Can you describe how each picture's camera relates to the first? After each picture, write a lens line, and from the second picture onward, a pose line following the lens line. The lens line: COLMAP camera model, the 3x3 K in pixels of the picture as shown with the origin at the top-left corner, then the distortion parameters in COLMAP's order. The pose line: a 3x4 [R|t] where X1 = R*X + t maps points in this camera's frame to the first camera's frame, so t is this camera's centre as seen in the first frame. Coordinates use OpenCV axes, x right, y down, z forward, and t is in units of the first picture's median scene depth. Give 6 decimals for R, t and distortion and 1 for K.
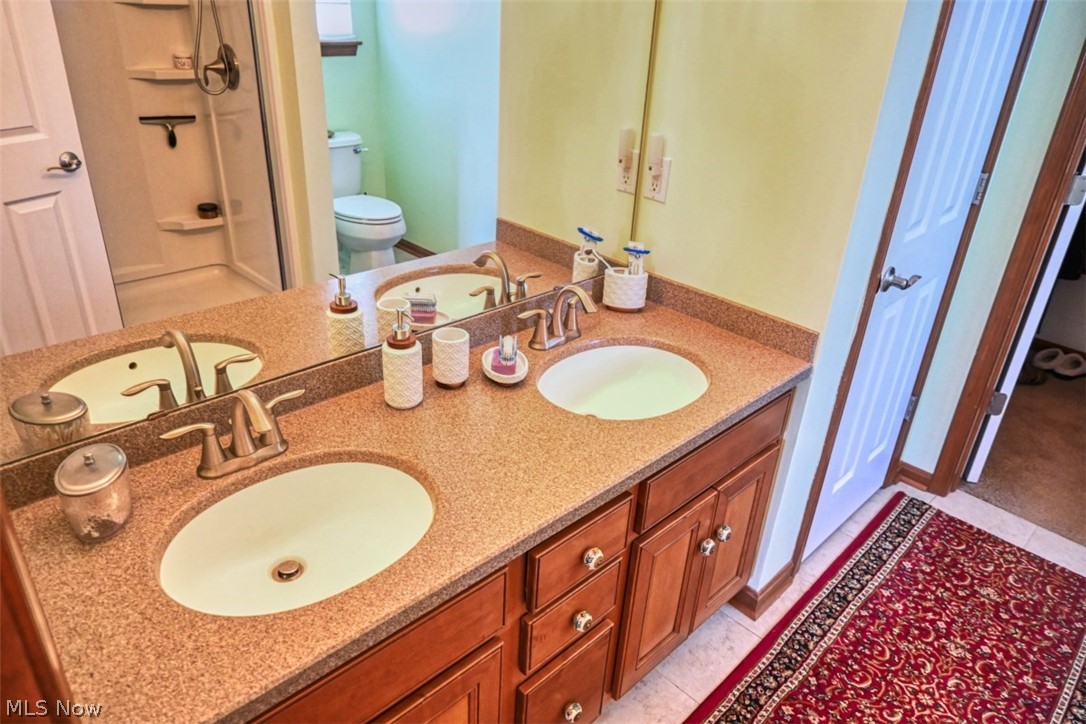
lens RADIAL K [[733.3, 0, 542.1], [0, 733.3, 363.8], [0, 0, 1]] dist [-0.006536, -0.003890]
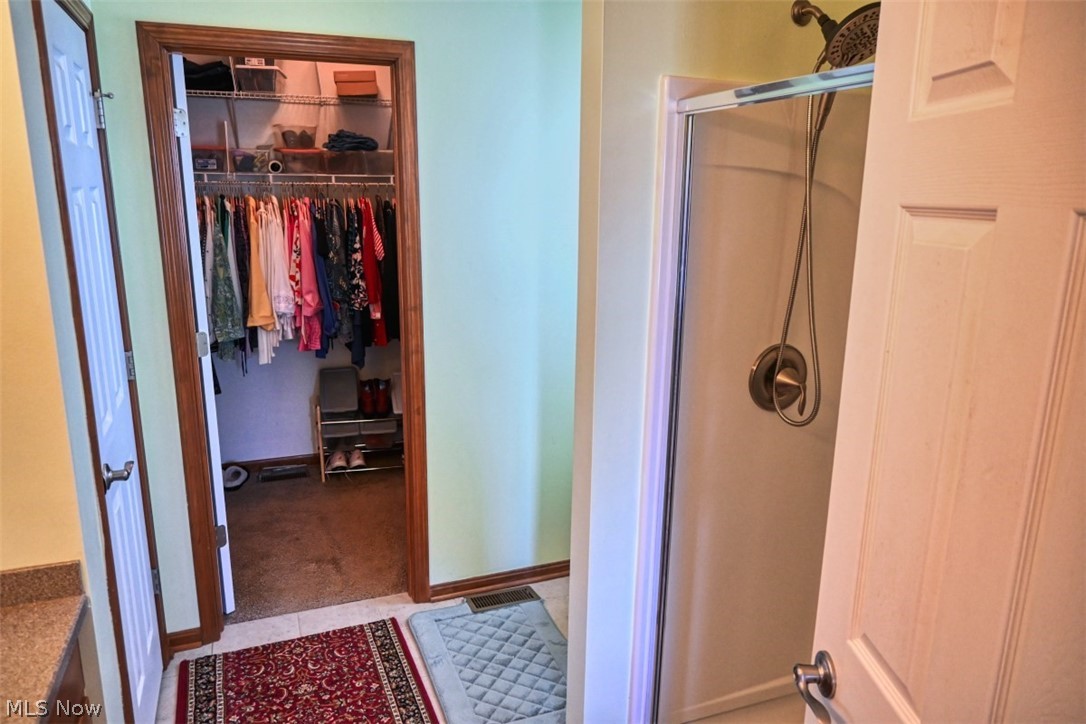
lens RADIAL K [[733.3, 0, 540.2], [0, 733.3, 361.7], [0, 0, 1]] dist [-0.006536, -0.003890]
pose [[0.371055, -0.258222, 0.891986, -0.115082], [0.428728, 0.899695, 0.082108, -0.069225], [-0.823718, 0.351953, 0.444543, 0.029758]]
